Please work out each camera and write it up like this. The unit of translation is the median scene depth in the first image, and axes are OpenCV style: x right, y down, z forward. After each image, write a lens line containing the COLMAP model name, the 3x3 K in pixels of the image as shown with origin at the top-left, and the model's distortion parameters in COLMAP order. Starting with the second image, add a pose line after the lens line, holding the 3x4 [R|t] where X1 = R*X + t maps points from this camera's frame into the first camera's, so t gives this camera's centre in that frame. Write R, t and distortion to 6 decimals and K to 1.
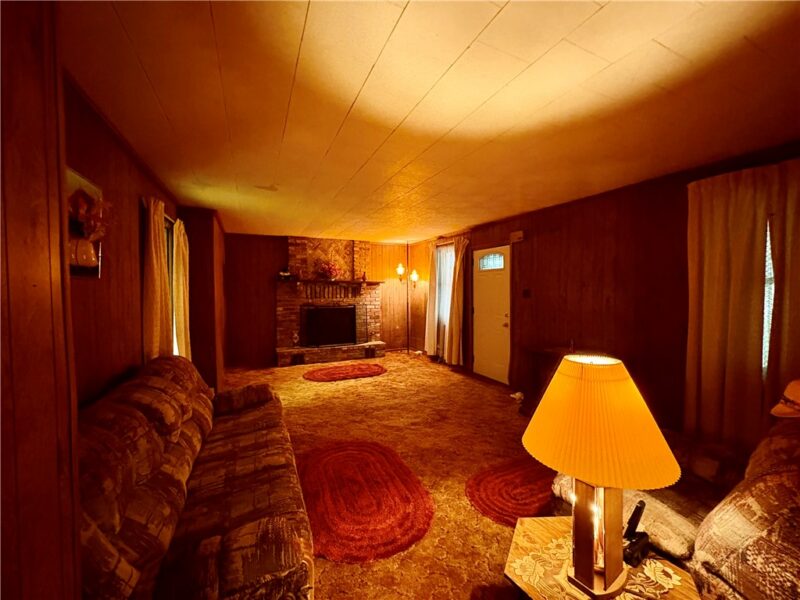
lens RADIAL K [[317.9, 0, 402.3], [0, 317.9, 299.0], [0, 0, 1]] dist [-0.004130, -0.000100]
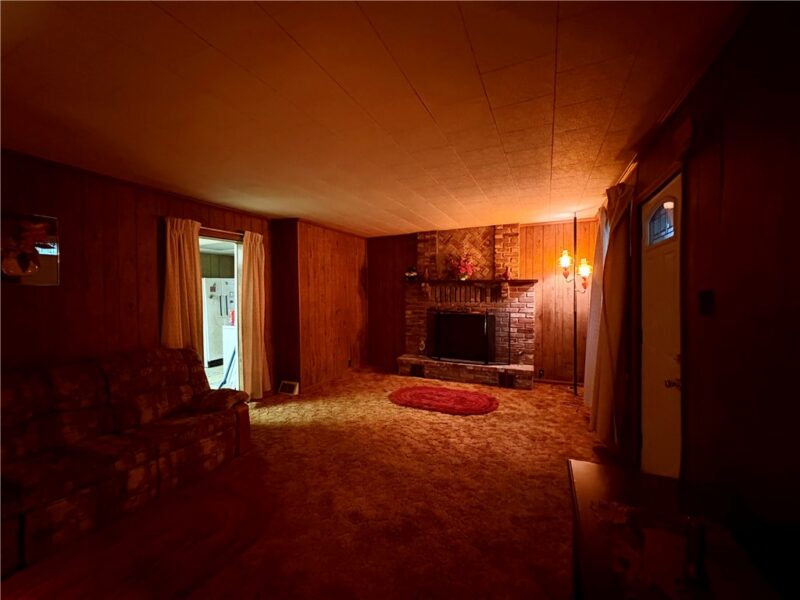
lens RADIAL K [[317.9, 0, 399.6], [0, 317.9, 298.4], [0, 0, 1]] dist [-0.004130, -0.000100]
pose [[0.645499, 0.014728, -0.763619, 0.297714], [-0.019546, 0.999805, 0.002761, -0.011038], [0.763511, 0.013143, 0.645661, 0.370920]]
